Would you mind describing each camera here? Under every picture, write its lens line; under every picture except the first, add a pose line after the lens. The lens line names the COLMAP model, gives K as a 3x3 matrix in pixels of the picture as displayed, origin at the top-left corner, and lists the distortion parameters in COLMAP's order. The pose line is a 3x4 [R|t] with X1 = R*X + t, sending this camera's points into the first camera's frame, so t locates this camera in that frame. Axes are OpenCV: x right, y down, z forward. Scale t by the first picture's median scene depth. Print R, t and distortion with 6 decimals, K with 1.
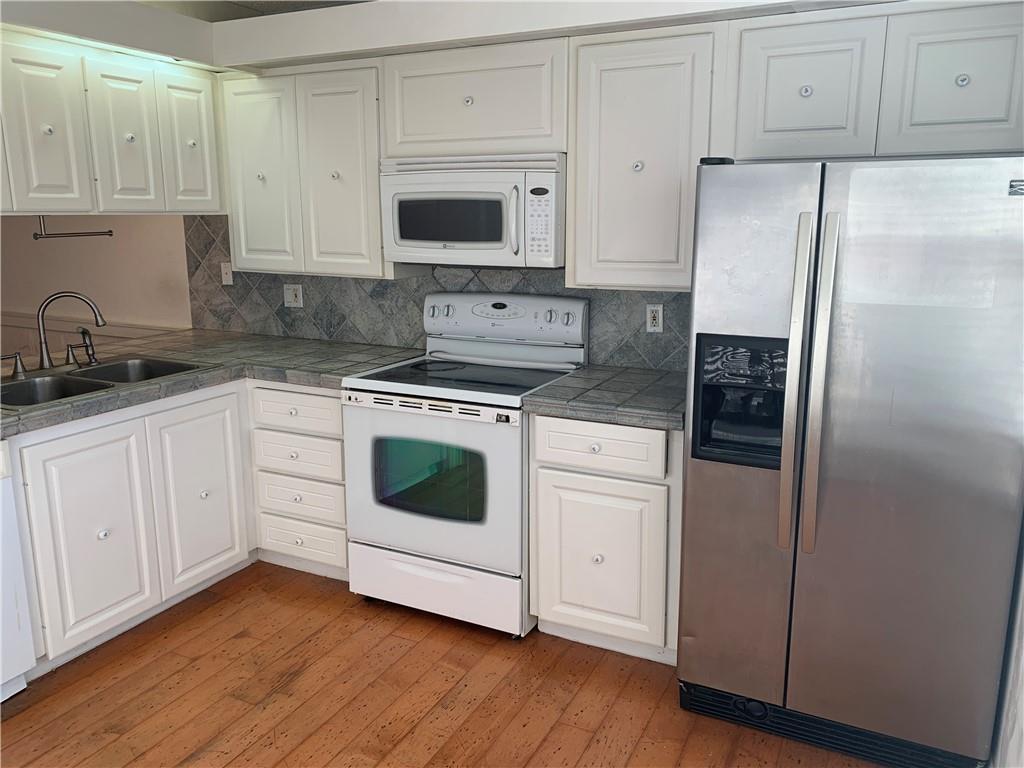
lens RADIAL K [[794.6, 0, 516.6], [0, 794.6, 376.1], [0, 0, 1]] dist [0.046886, -0.031638]
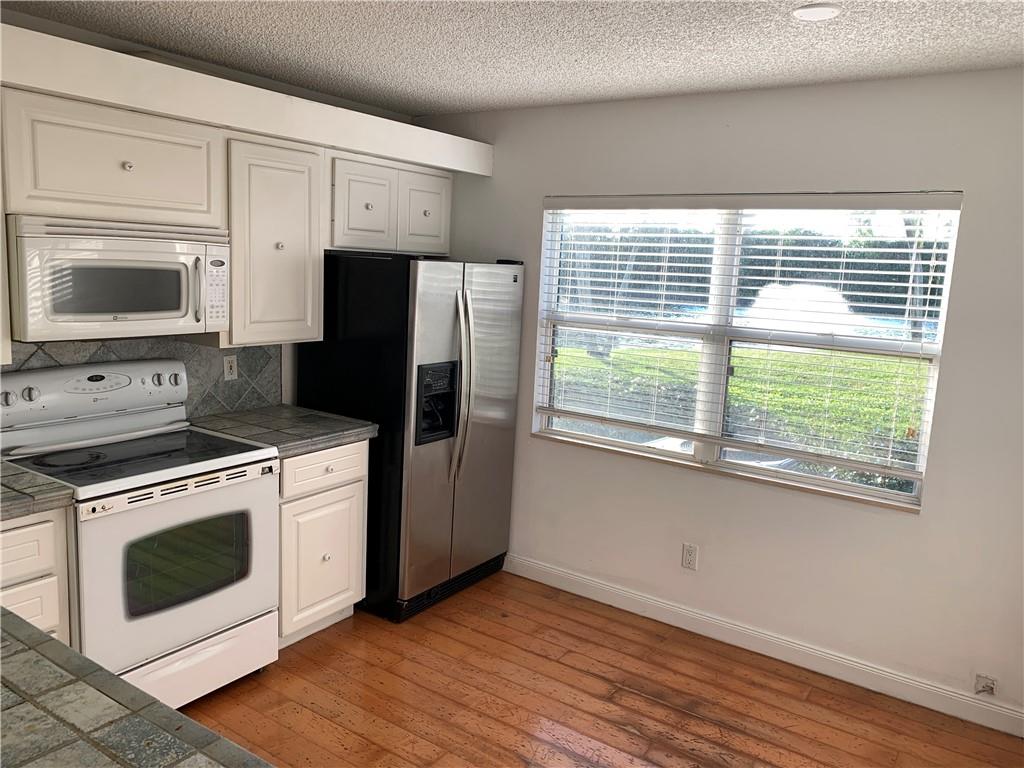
lens RADIAL K [[794.6, 0, 510.3], [0, 794.6, 387.0], [0, 0, 1]] dist [0.046886, -0.031638]
pose [[0.141018, -0.151428, 0.978357, -0.918870], [0.153166, 0.979671, 0.129555, -0.134207], [-0.978087, 0.131582, 0.161345, 0.418882]]
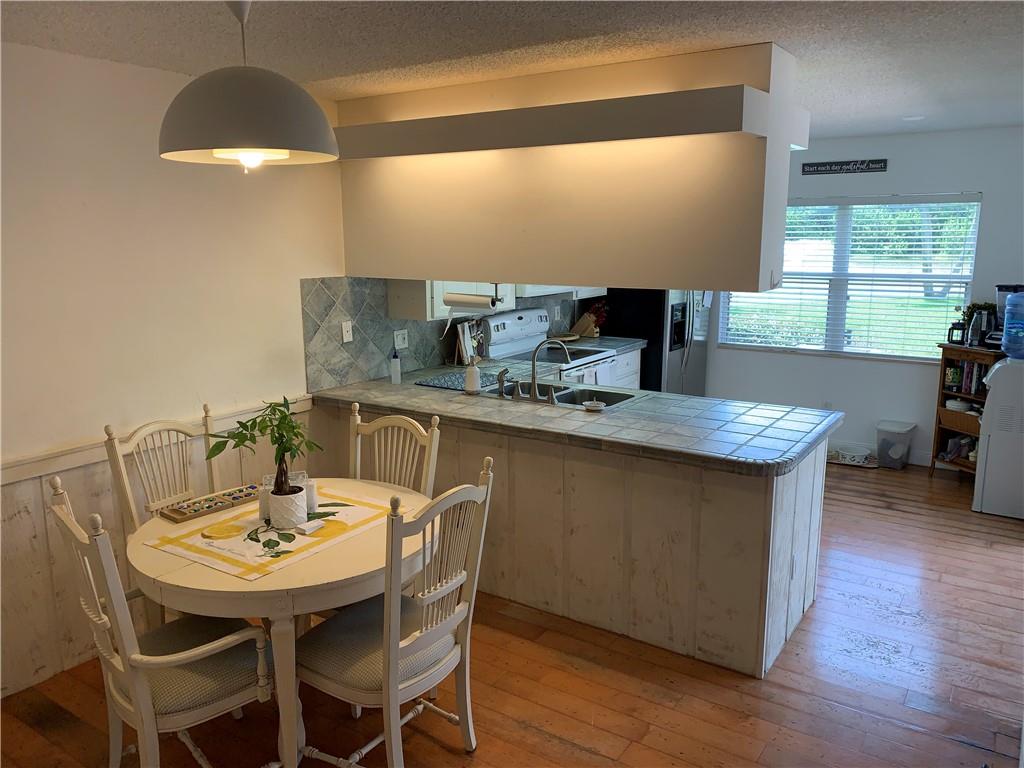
lens RADIAL K [[794.6, 0, 514.7], [0, 794.6, 384.9], [0, 0, 1]] dist [0.046886, -0.031638]
pose [[0.123755, -0.190203, 0.973913, -1.860447], [0.203886, 0.965392, 0.162631, -0.248945], [-0.971141, 0.178441, 0.158252, 0.821868]]
